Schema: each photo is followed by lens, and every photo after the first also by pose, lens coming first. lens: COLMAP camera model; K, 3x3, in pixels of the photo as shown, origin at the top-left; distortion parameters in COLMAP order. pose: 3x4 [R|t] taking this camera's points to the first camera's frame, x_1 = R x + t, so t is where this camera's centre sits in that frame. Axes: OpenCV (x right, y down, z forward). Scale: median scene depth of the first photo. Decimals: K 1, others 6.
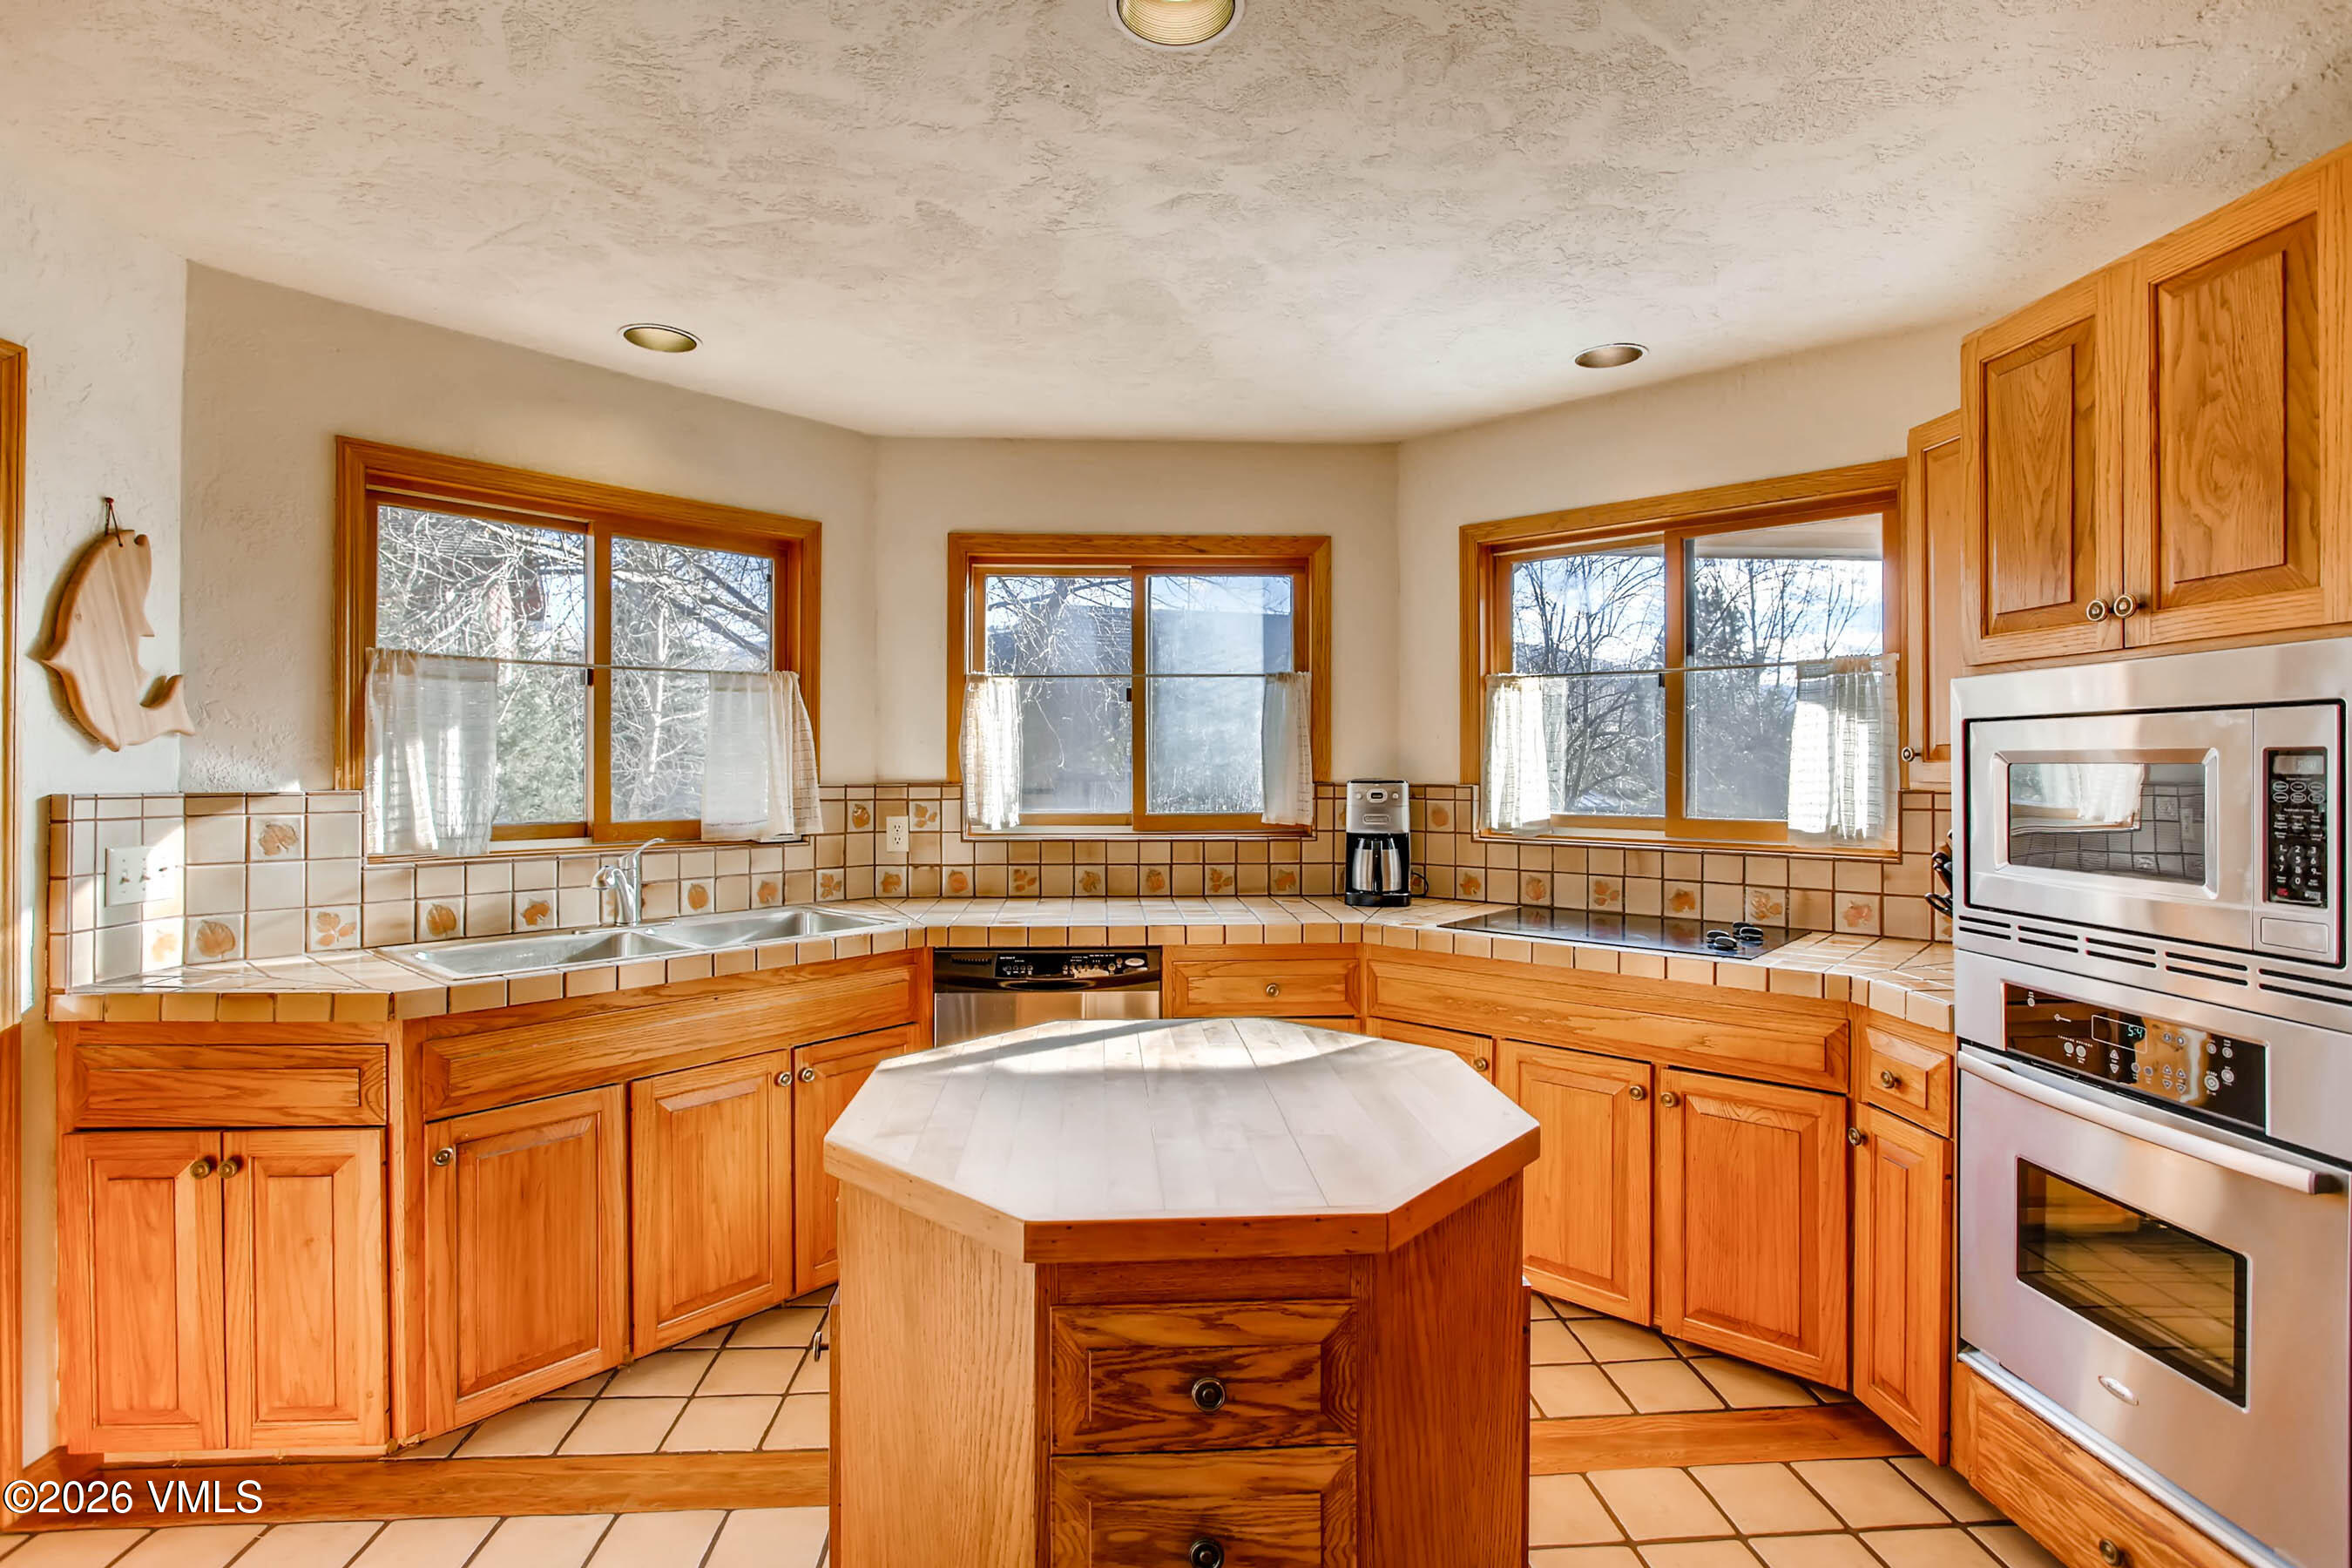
lens RADIAL K [[1137.1, 0, 1173.0], [0, 1137.1, 764.8], [0, 0, 1]] dist [-0.020617, 0.009223]
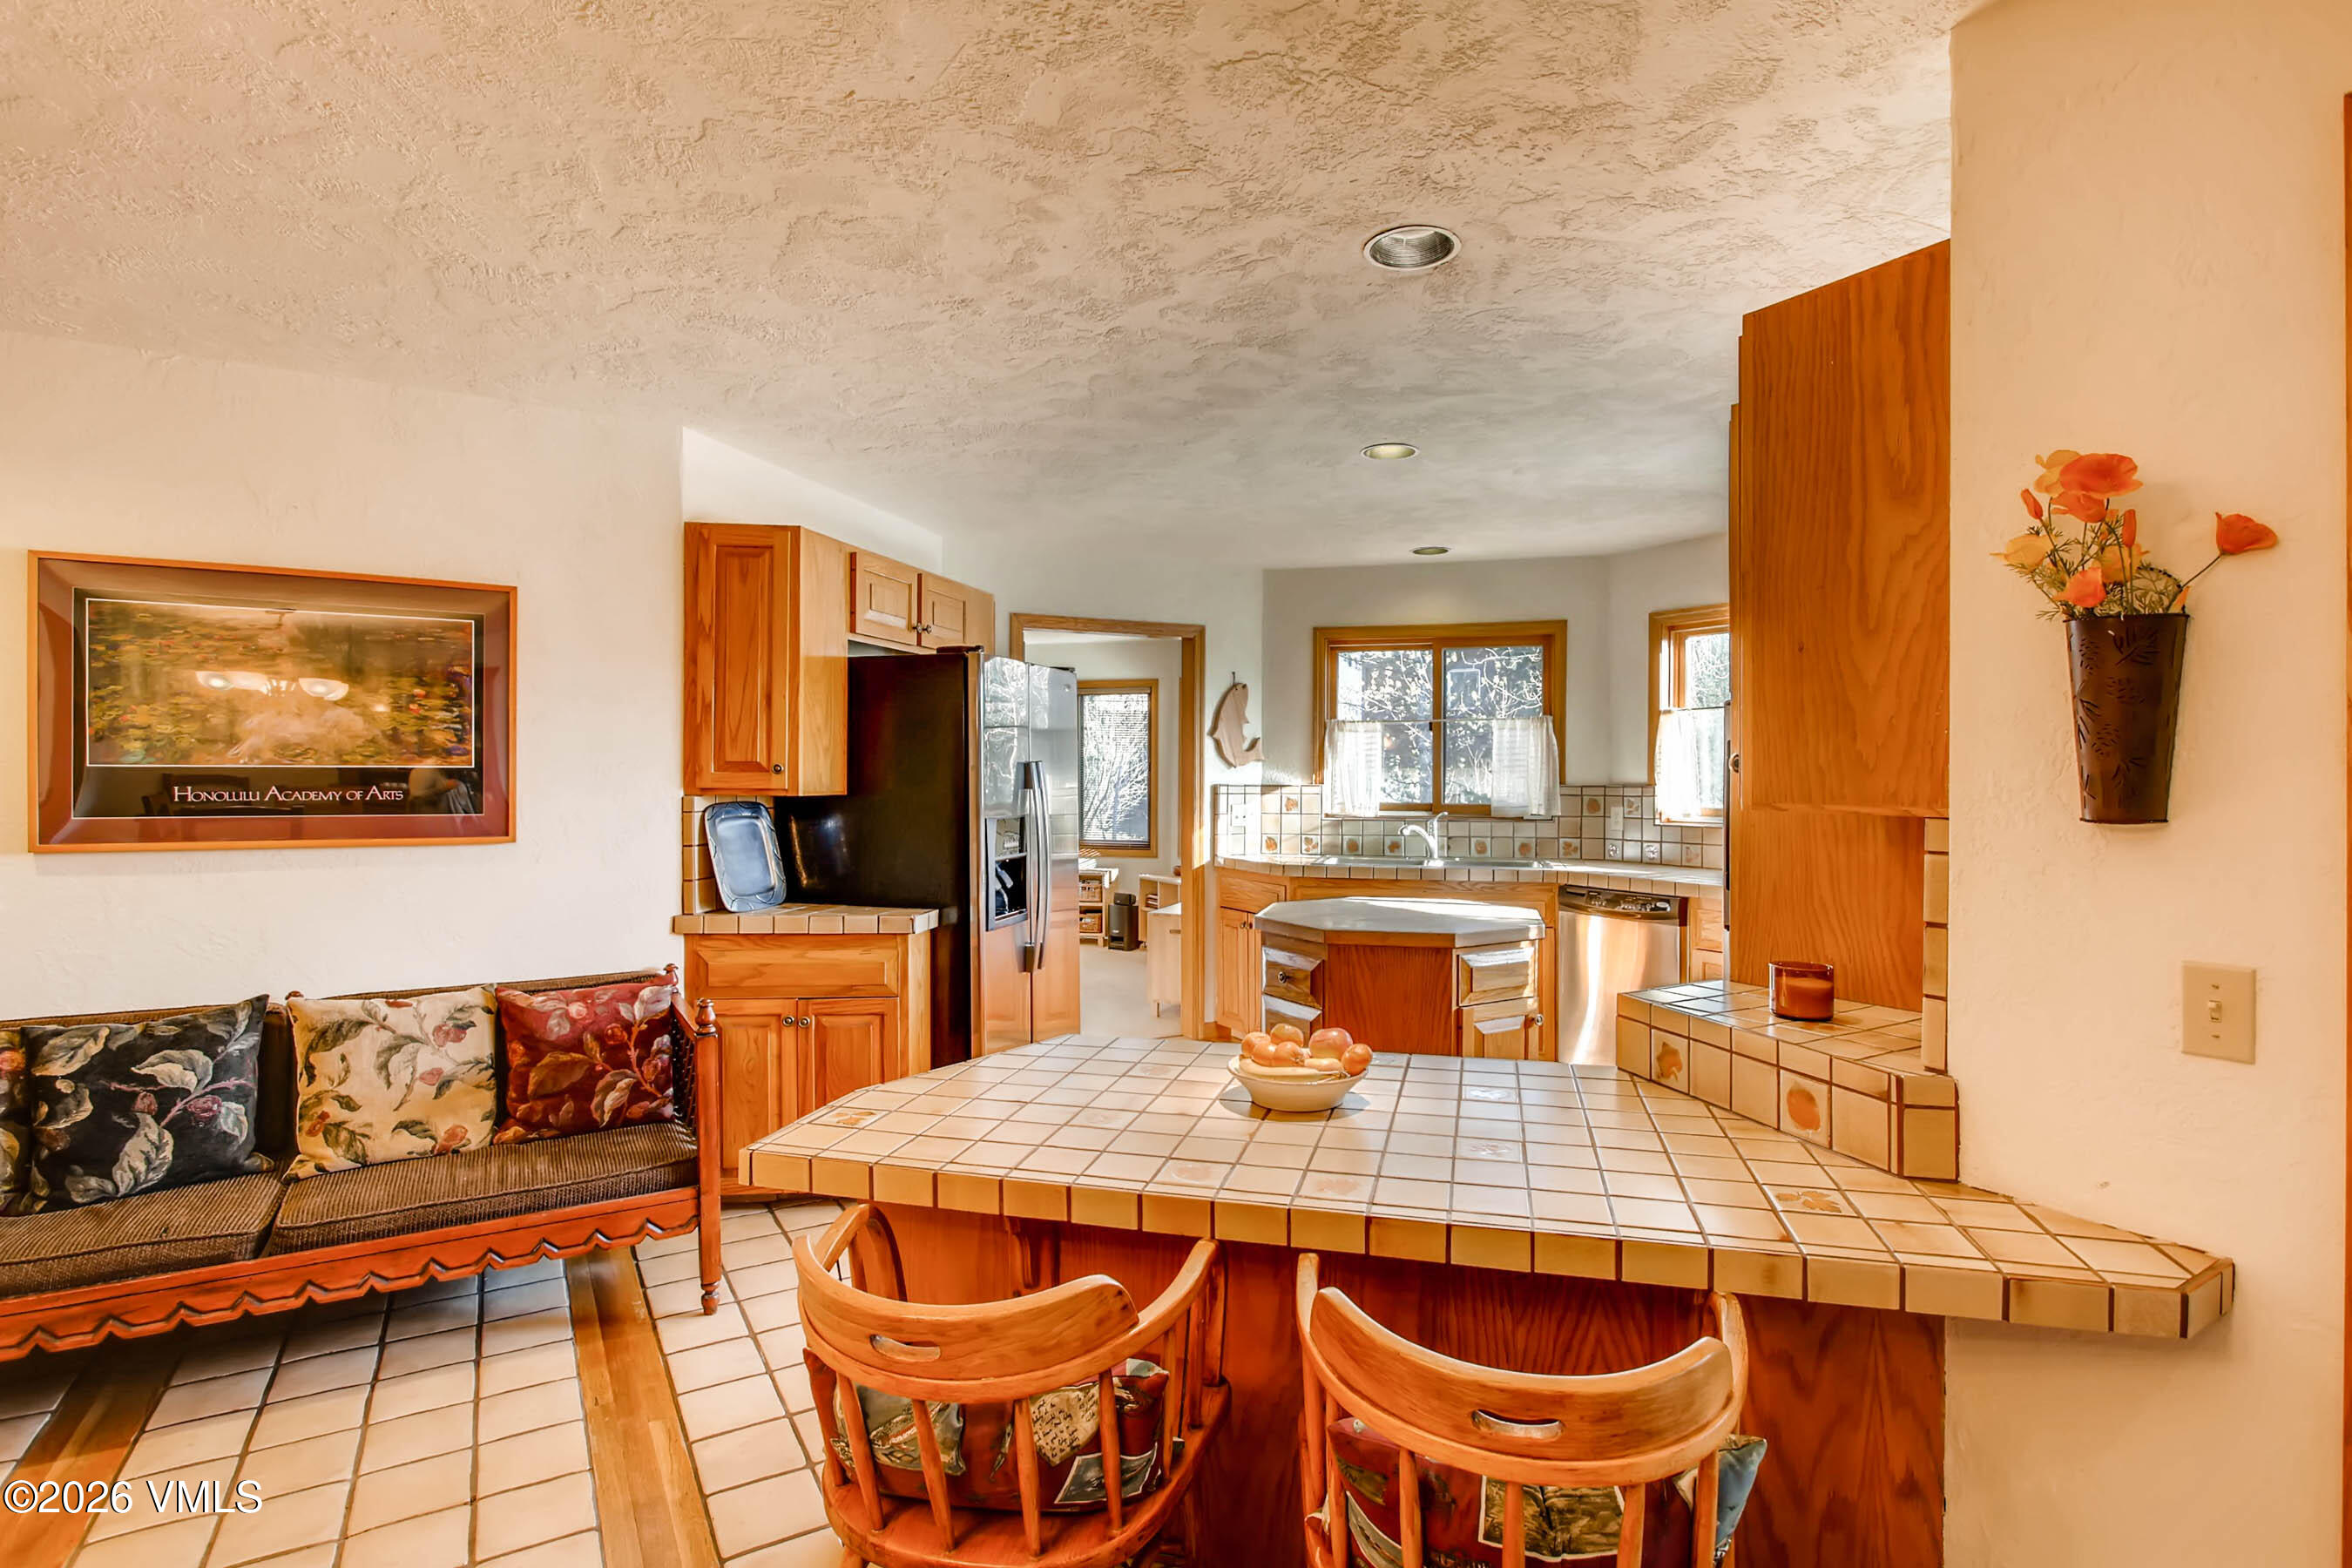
lens RADIAL K [[1137.1, 0, 1173.0], [0, 1137.1, 764.8], [0, 0, 1]] dist [-0.020617, 0.009223]
pose [[0.458183, -0.006948, -0.888831, 1.058824], [0.000649, 0.999972, -0.007482, 0.000287], [0.888858, 0.002852, 0.458175, -0.271905]]
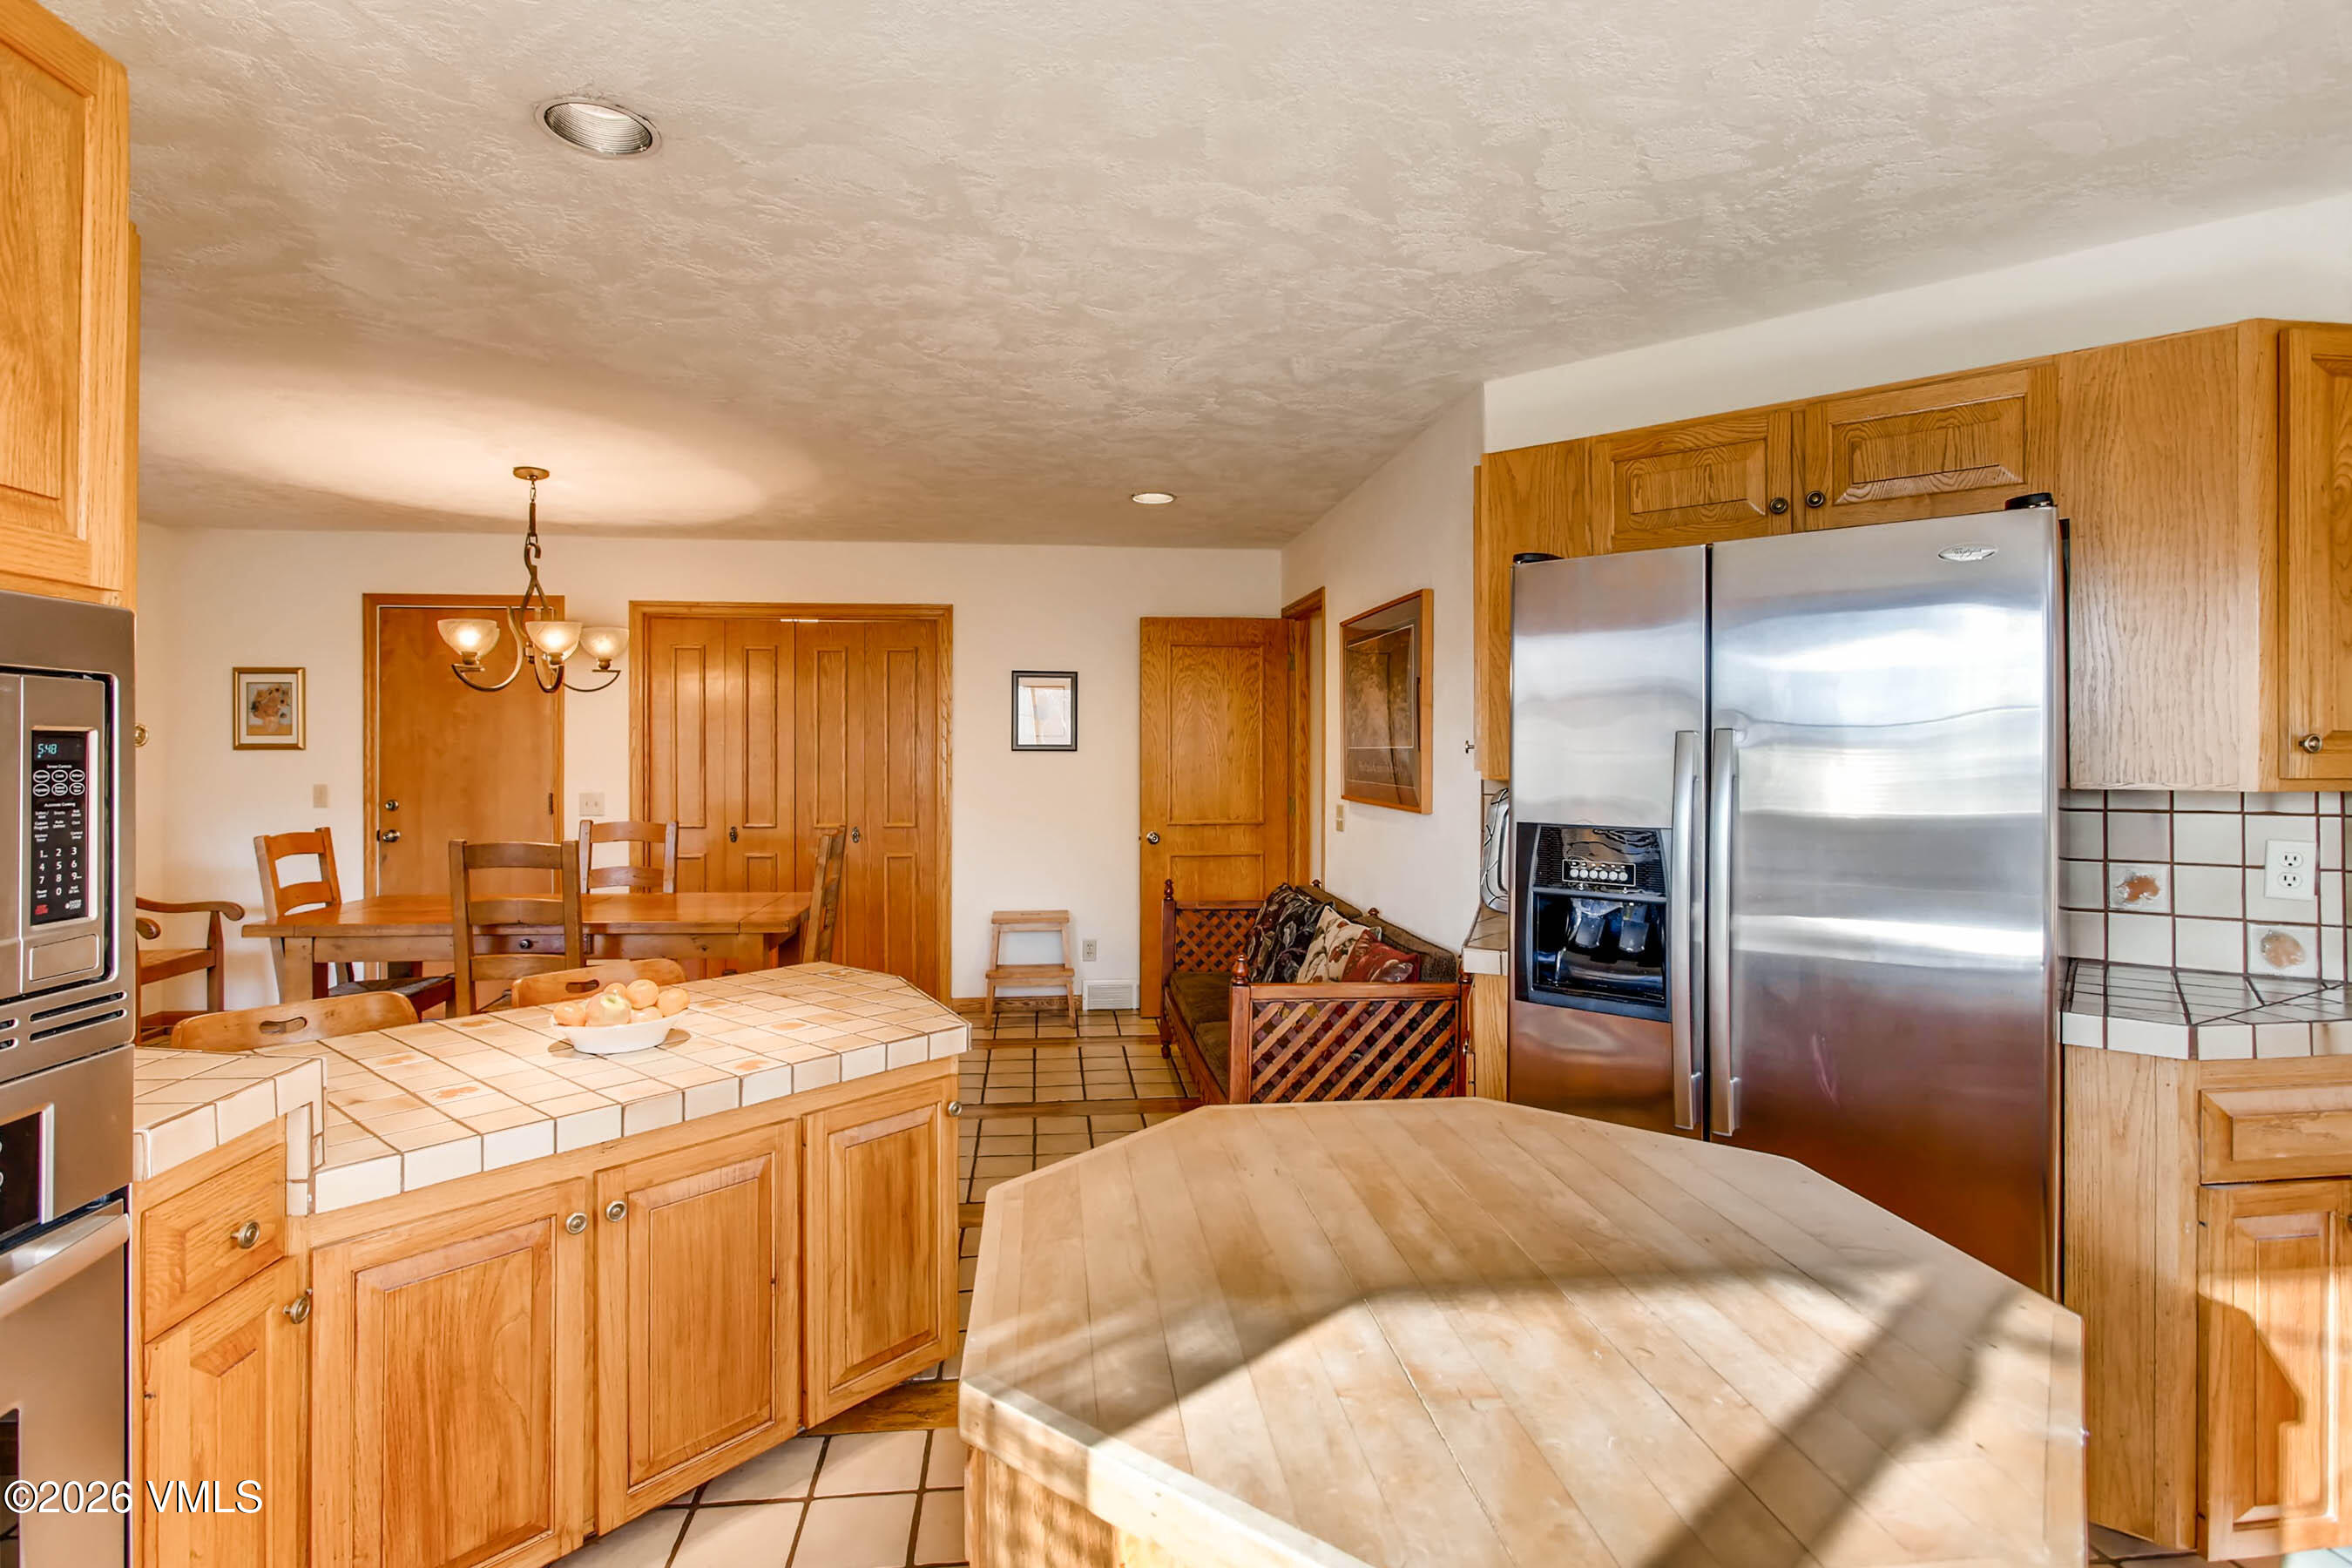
lens RADIAL K [[1137.1, 0, 1173.0], [0, 1137.1, 764.8], [0, 0, 1]] dist [-0.020617, 0.009223]
pose [[-0.999075, -0.002692, -0.042917, 0.118045], [-0.002890, 0.999985, 0.004568, 0.002816], [0.042904, 0.004688, -0.999068, 0.947349]]
